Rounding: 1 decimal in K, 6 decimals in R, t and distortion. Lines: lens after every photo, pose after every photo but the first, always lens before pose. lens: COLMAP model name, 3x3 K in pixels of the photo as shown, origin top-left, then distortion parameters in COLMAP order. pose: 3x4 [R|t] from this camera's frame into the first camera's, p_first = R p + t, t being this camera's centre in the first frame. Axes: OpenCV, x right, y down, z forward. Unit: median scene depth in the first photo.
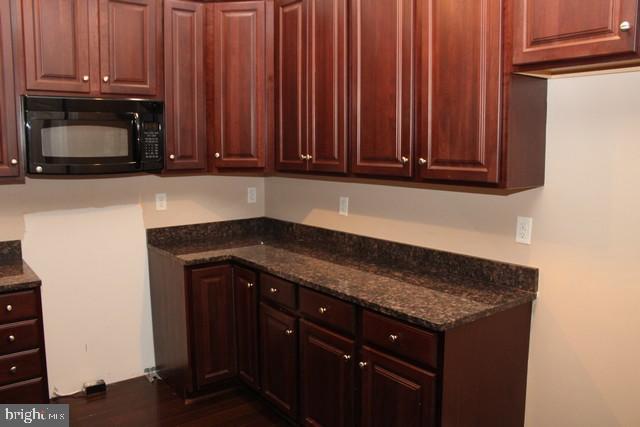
lens RADIAL K [[543.7, 0, 319.7], [0, 543.7, 213.7], [0, 0, 1]] dist [-0.095074, 0.055491]
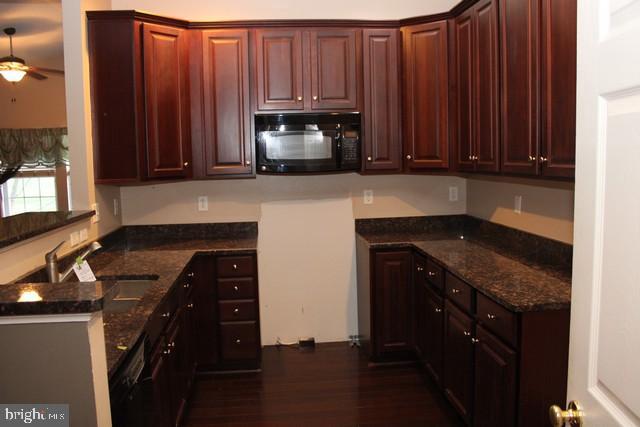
lens RADIAL K [[543.7, 0, 321.1], [0, 543.7, 212.1], [0, 0, 1]] dist [-0.095074, 0.055491]
pose [[0.857333, 0.037103, -0.513423, 0.259649], [-0.043378, 0.999059, -0.000235, 0.018175], [0.512931, 0.022473, 0.858135, -0.090514]]
